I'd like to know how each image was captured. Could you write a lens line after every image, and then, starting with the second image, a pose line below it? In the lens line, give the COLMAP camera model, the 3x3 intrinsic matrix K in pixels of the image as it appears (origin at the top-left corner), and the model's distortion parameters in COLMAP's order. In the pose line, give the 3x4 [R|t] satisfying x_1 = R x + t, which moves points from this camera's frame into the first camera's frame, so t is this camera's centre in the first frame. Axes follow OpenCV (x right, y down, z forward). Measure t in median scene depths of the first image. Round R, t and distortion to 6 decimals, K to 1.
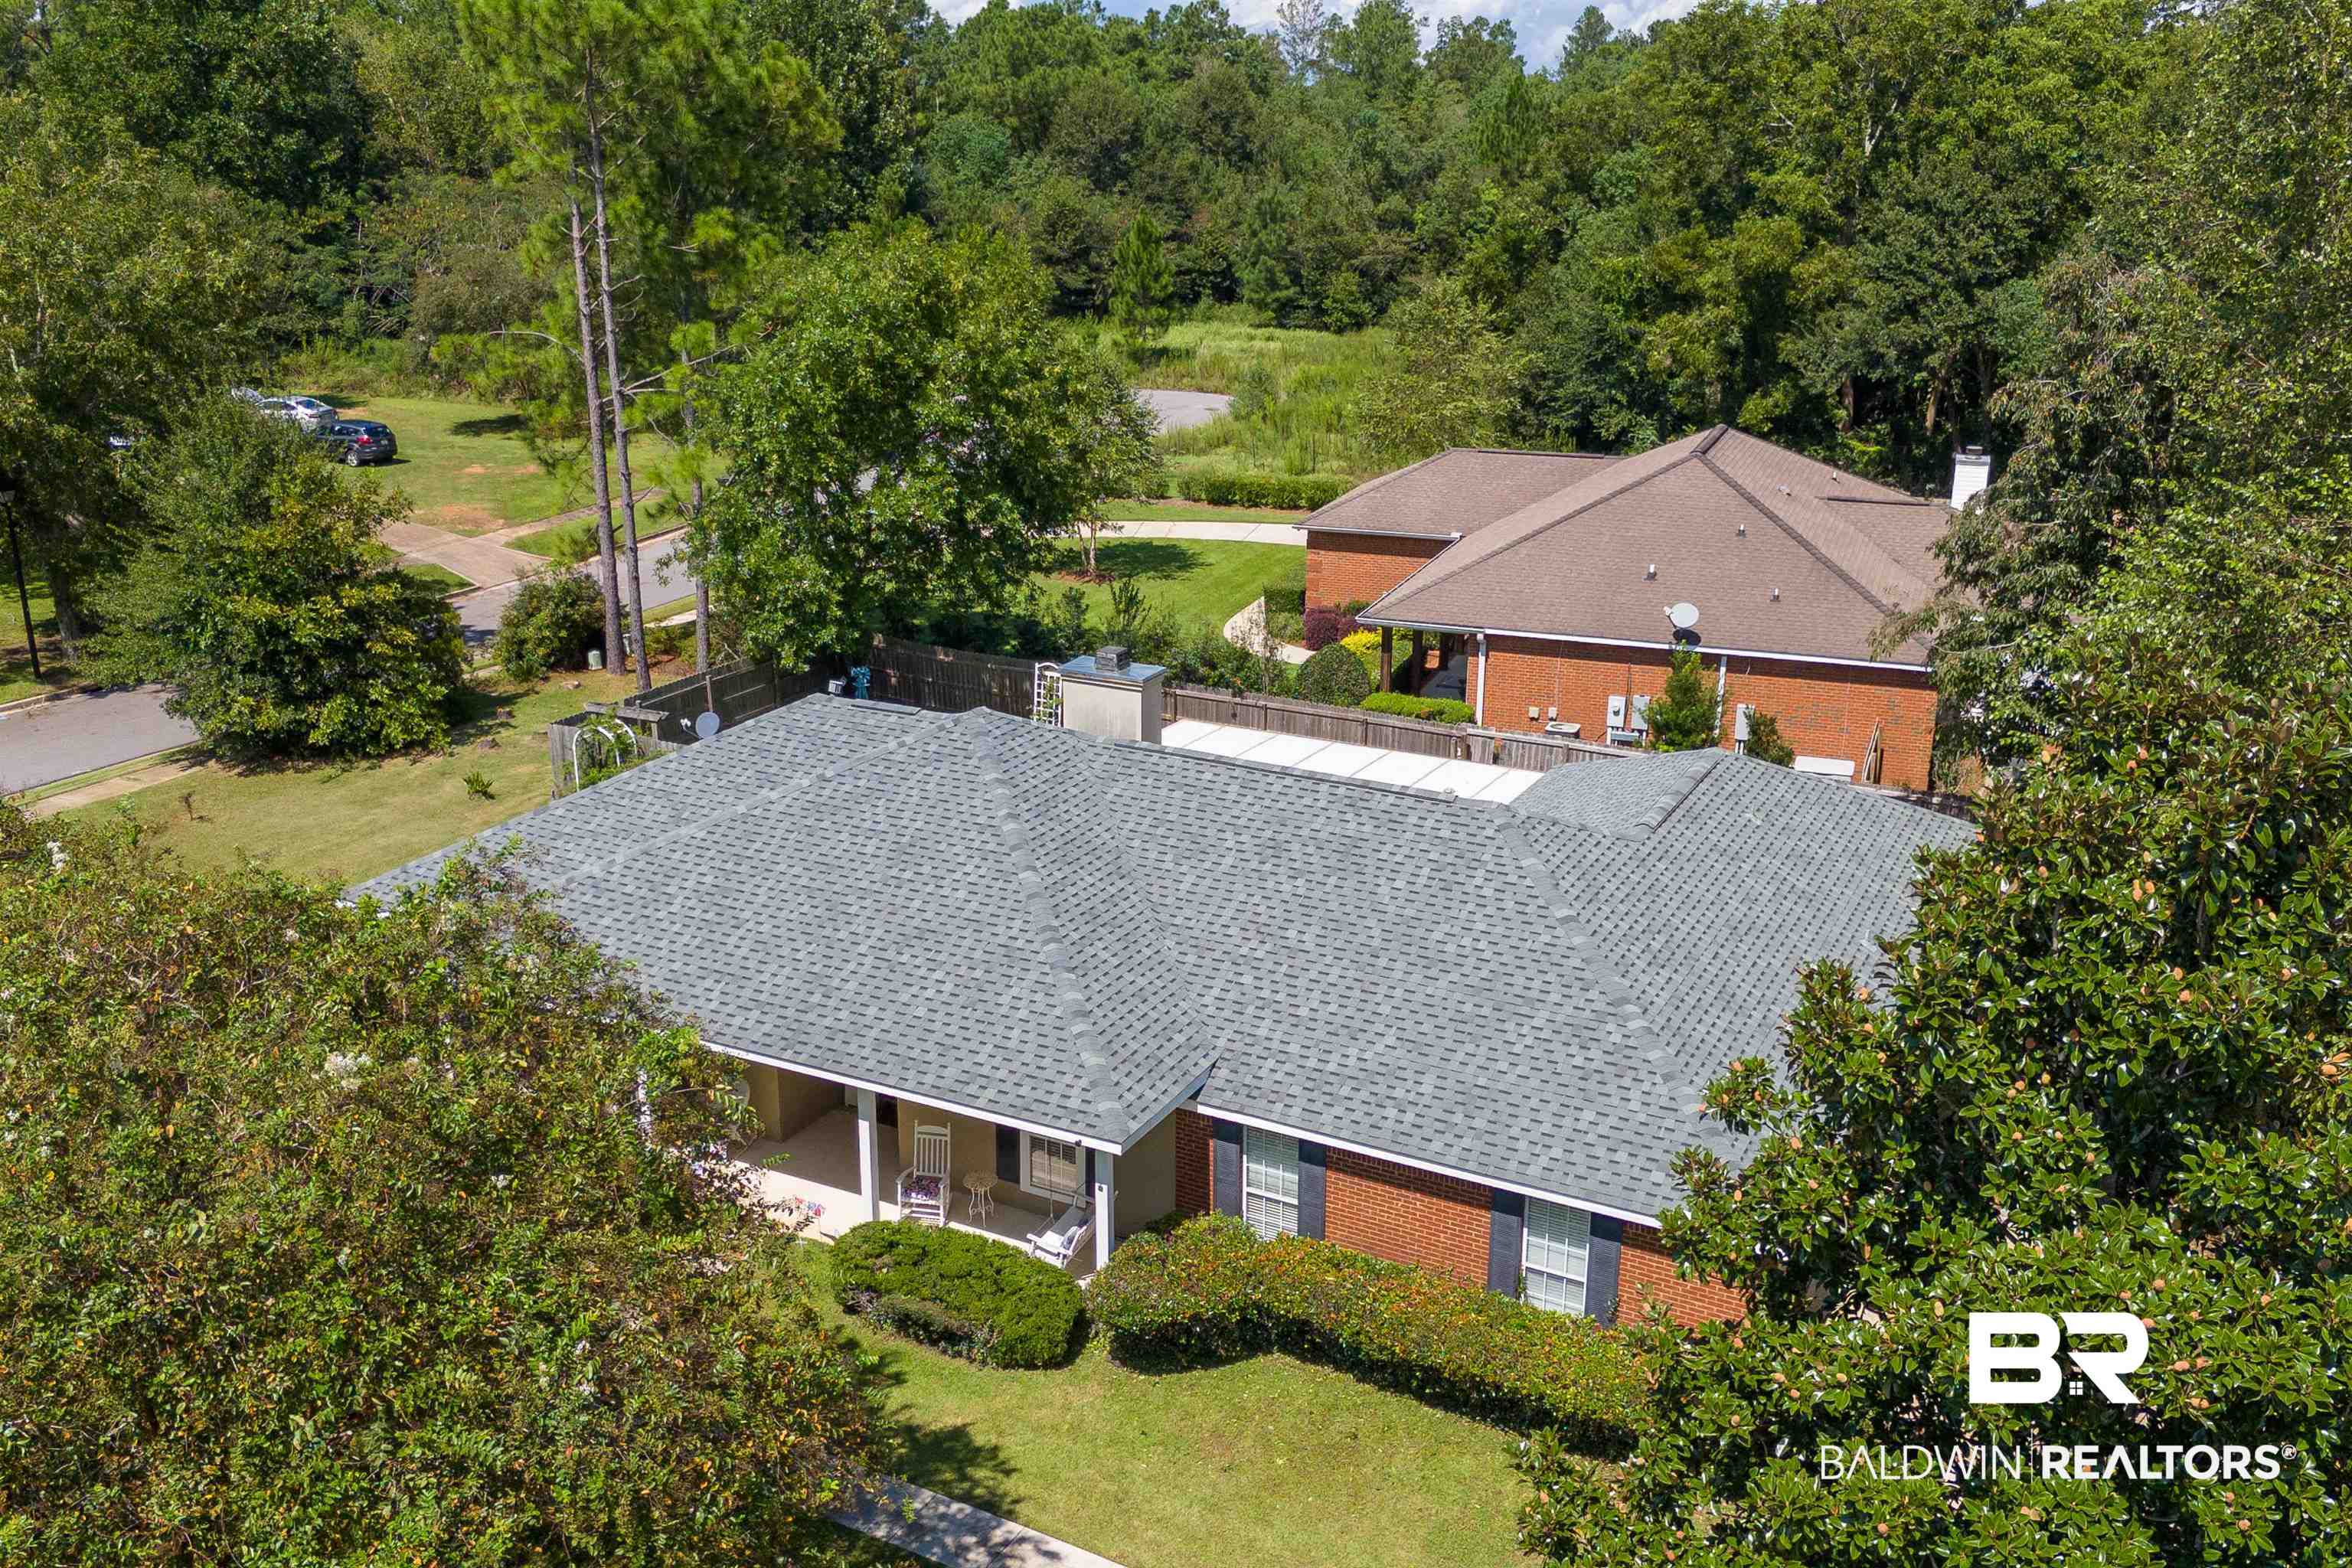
lens RADIAL K [[2086.1, 0, 1176.0], [0, 2086.1, 784.0], [0, 0, 1]] dist [0.043220, -0.001960]
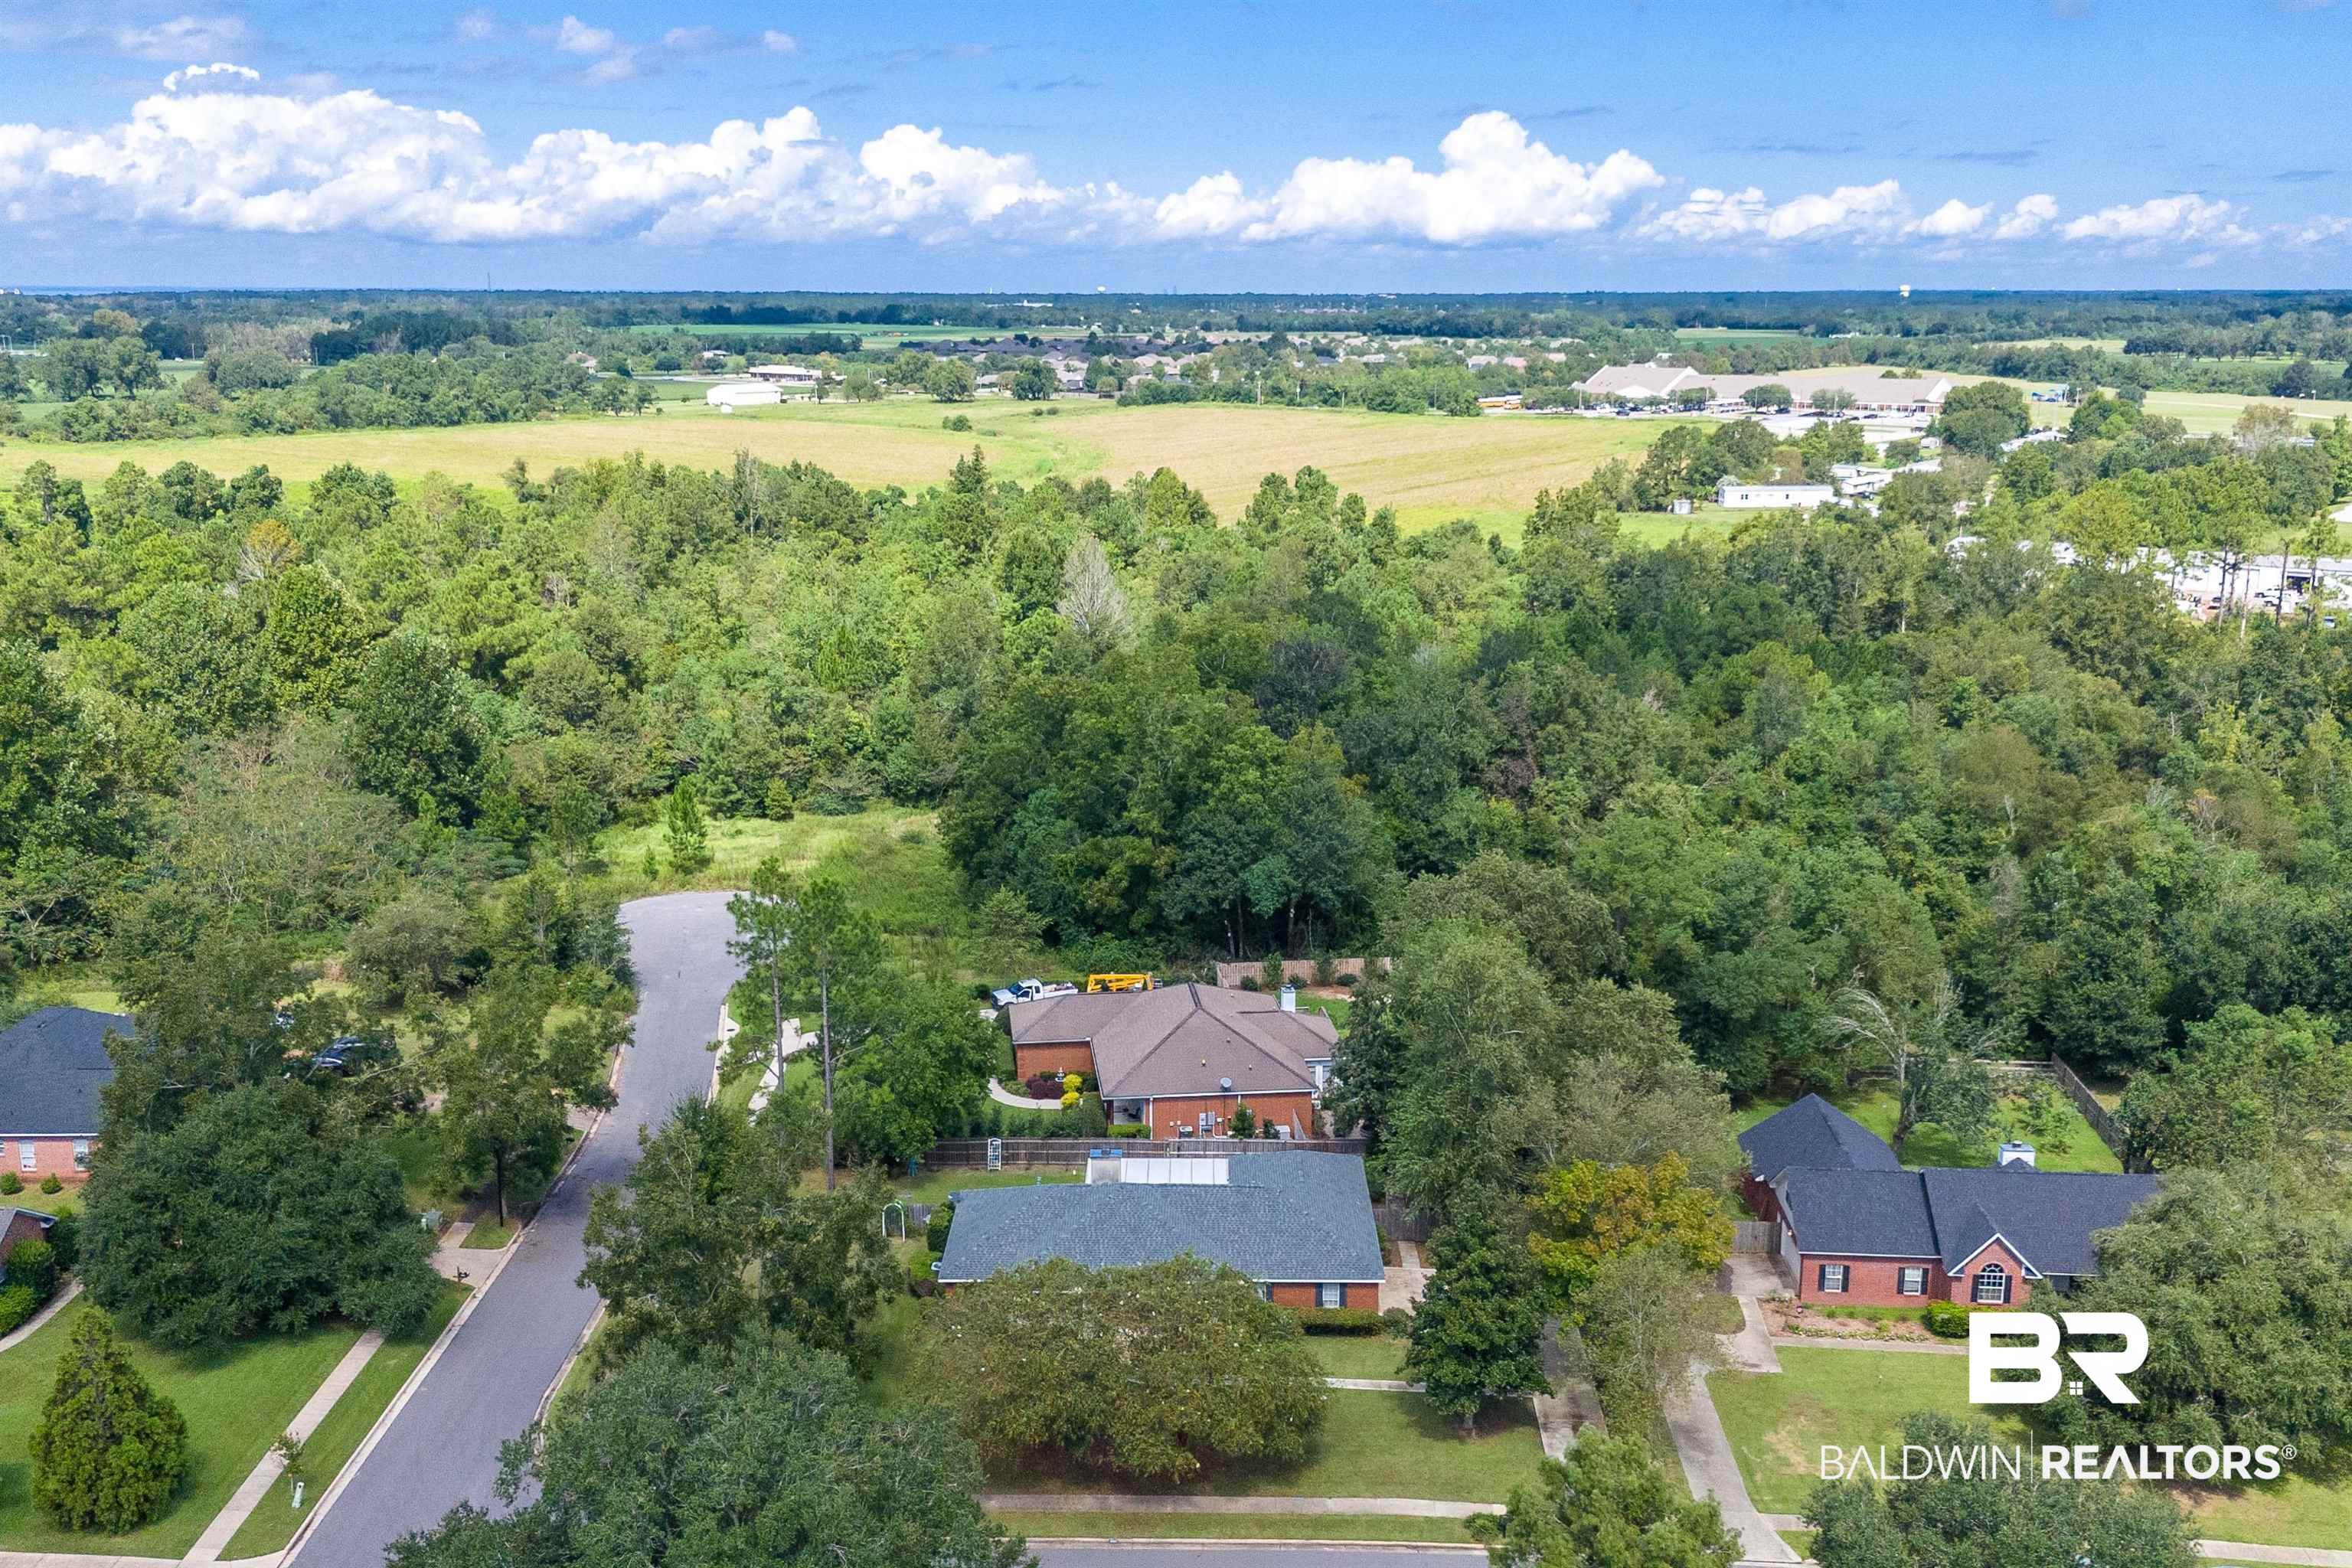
lens RADIAL K [[2086.1, 0, 1176.0], [0, 2086.1, 784.0], [0, 0, 1]] dist [0.043220, -0.001960]
pose [[0.896385, -0.107035, 0.430161, -1.687800], [0.149710, 0.986491, -0.066506, -0.528014], [-0.417231, 0.124014, 0.900299, -2.643267]]
